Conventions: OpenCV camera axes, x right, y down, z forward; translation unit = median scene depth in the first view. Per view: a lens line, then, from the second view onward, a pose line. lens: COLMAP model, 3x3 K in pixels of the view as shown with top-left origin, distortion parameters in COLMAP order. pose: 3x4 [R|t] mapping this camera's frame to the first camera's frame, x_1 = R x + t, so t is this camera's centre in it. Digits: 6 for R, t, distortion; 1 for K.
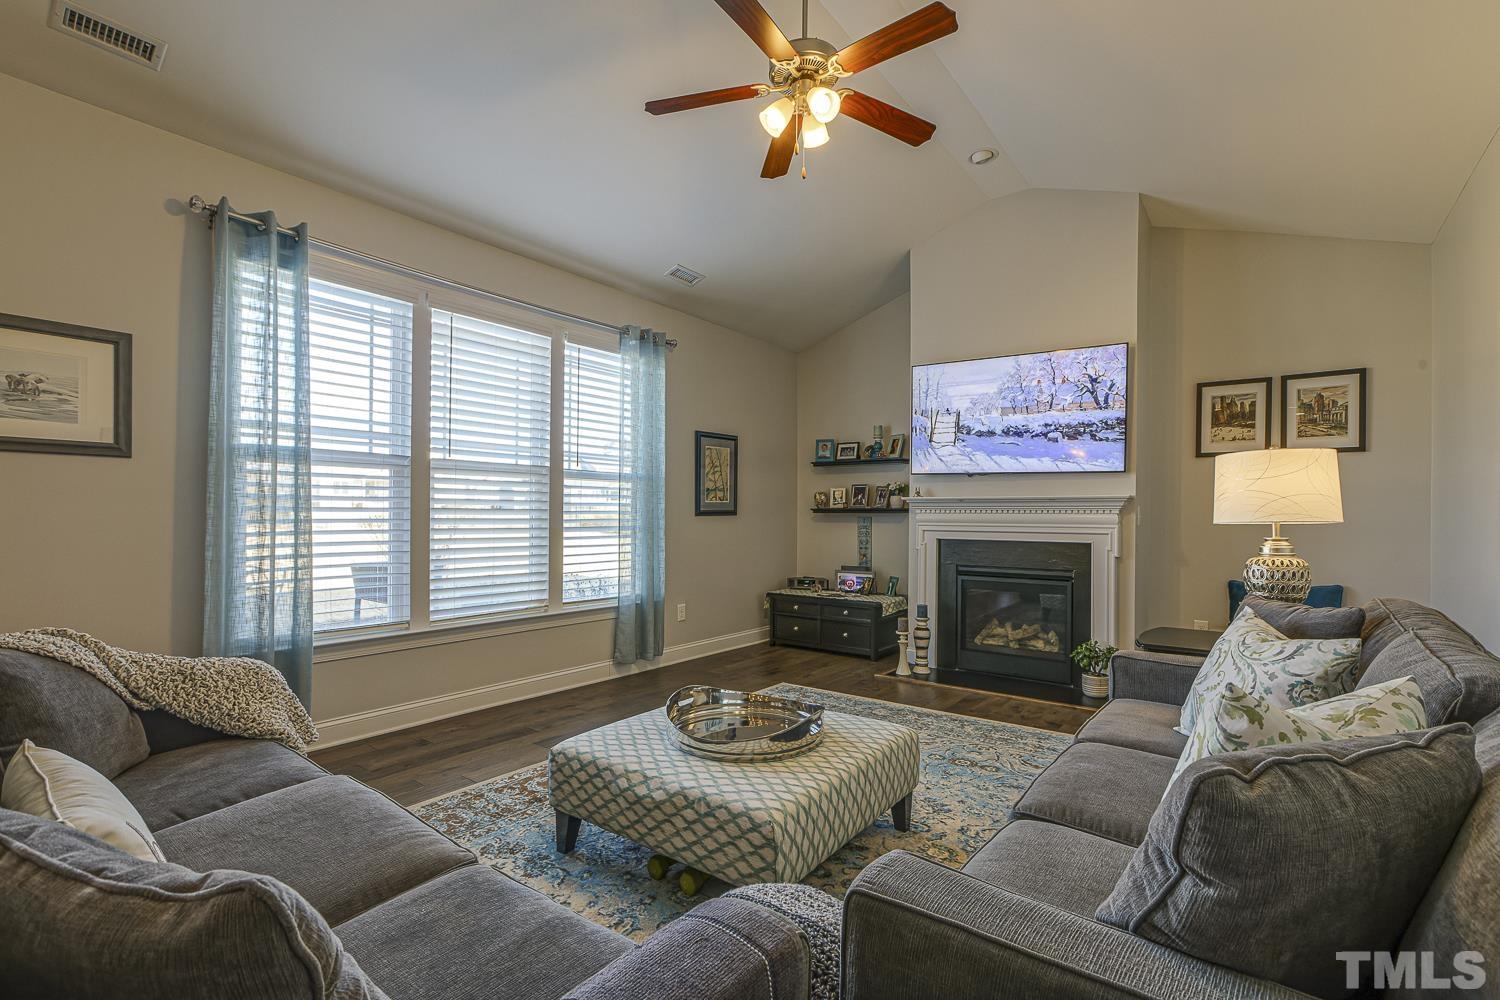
lens RADIAL K [[666.5, 0, 751.1], [0, 666.5, 514.1], [0, 0, 1]] dist [-0.006428, 0.003539]
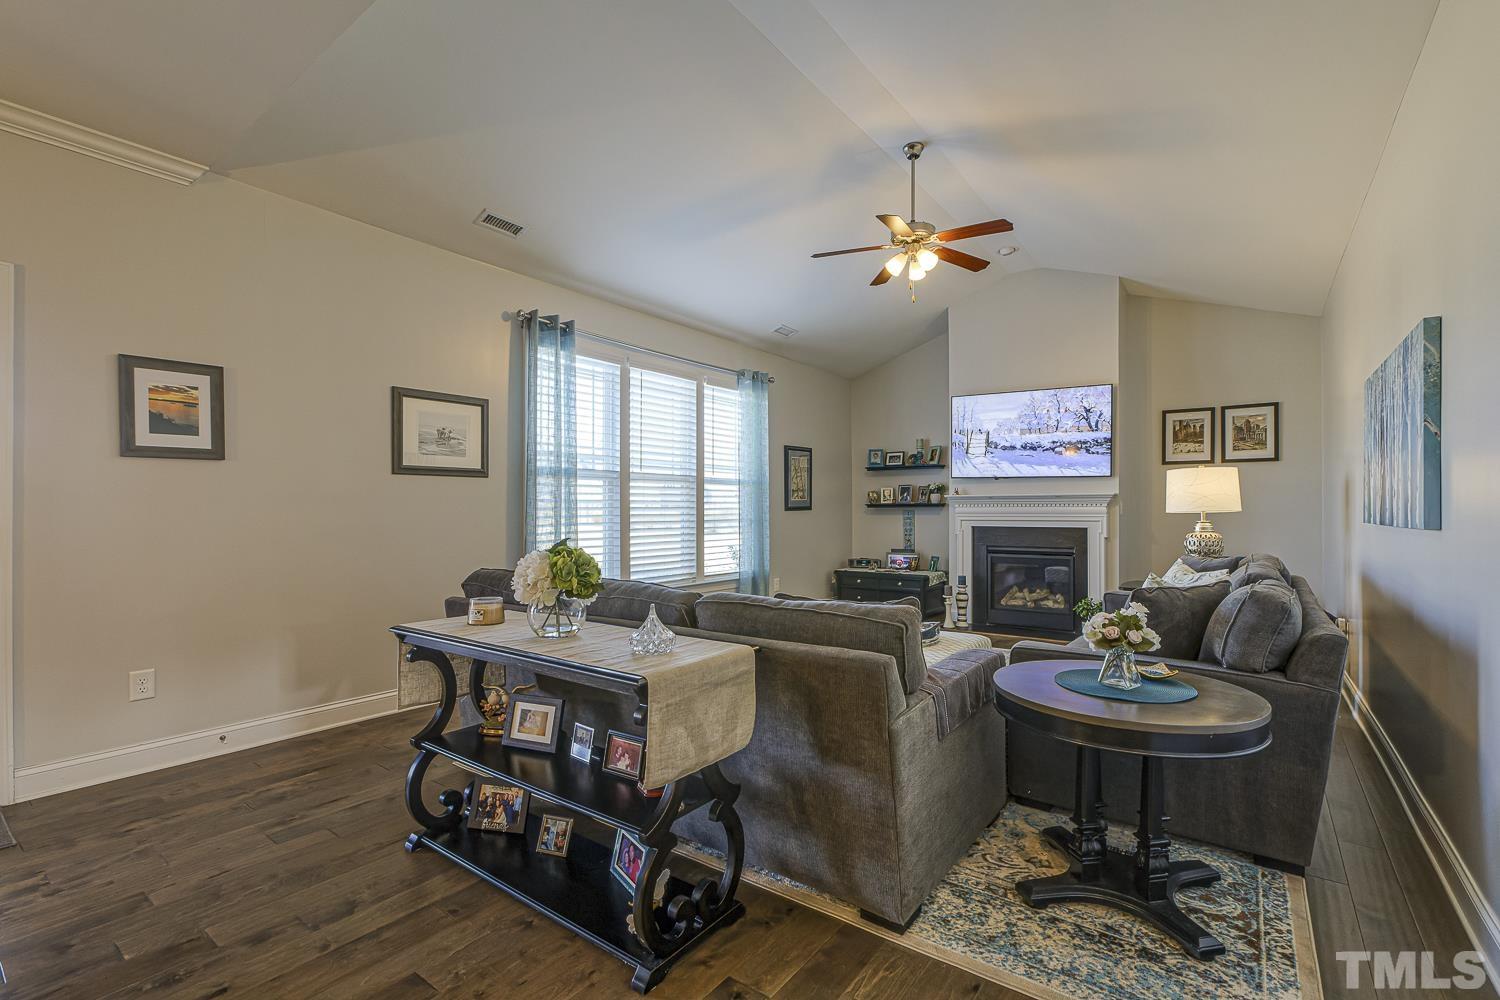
lens RADIAL K [[666.5, 0, 753.7], [0, 666.5, 505.4], [0, 0, 1]] dist [-0.006428, 0.003539]
pose [[0.999797, -0.009160, 0.017959, -0.204943], [0.009233, 0.999949, -0.003990, -0.003579], [-0.017922, 0.004155, 0.999831, -0.367573]]
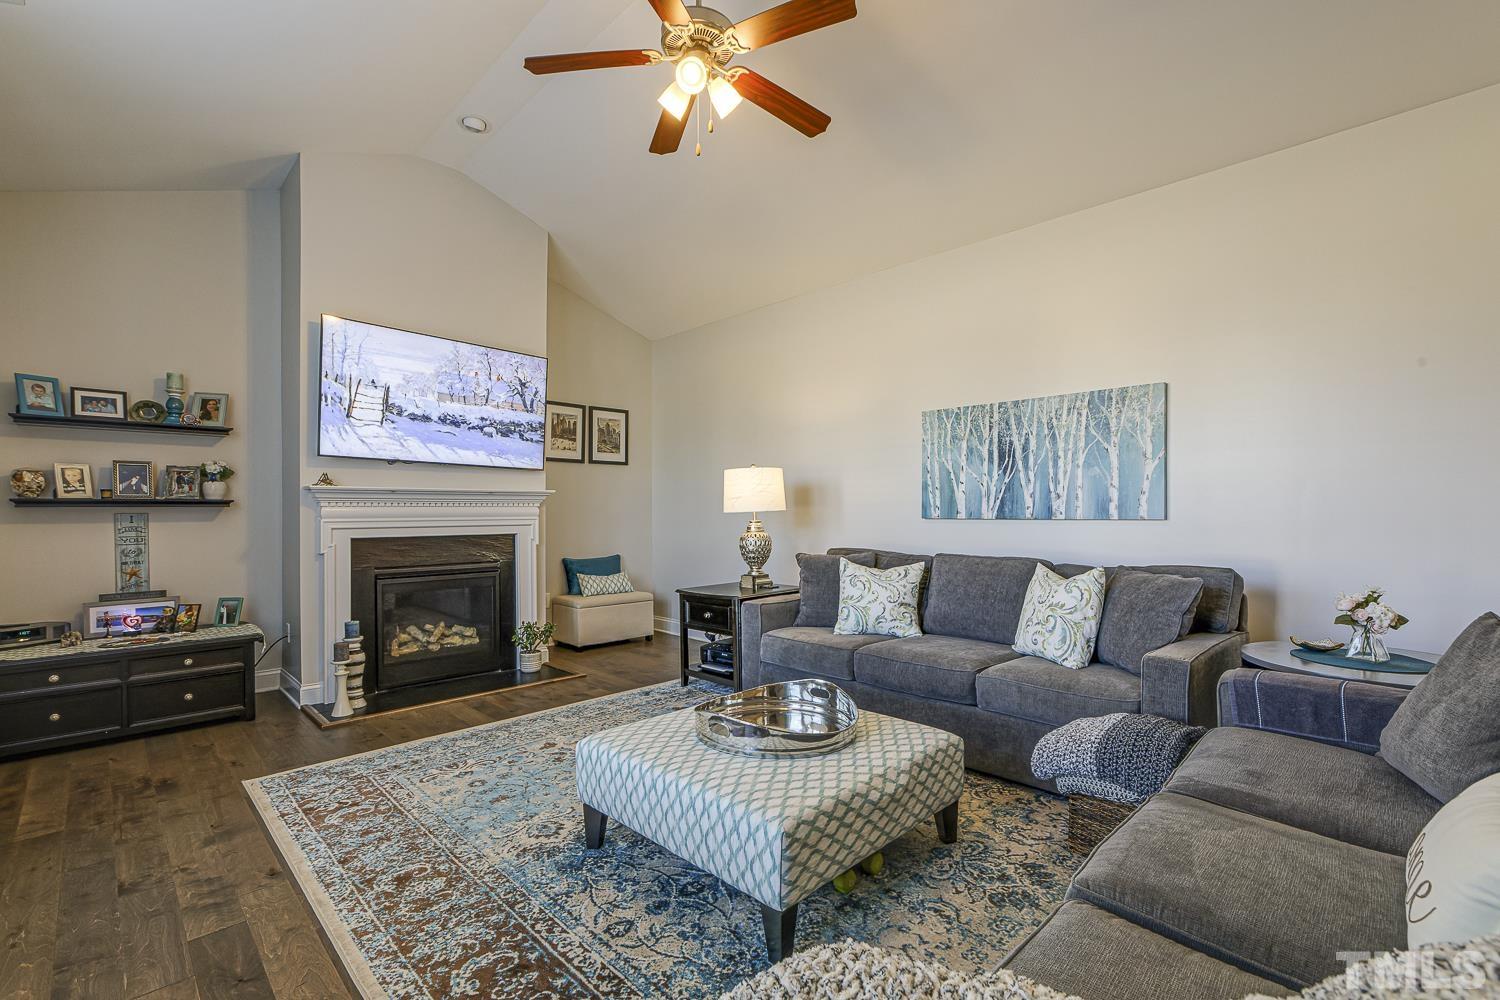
lens RADIAL K [[666.5, 0, 749.9], [0, 666.5, 513.8], [0, 0, 1]] dist [-0.006428, 0.003539]
pose [[0.146560, -0.012672, 0.989121, -0.504435], [0.003171, 0.999919, 0.012340, -0.001006], [-0.989197, 0.001328, 0.146589, 0.460040]]
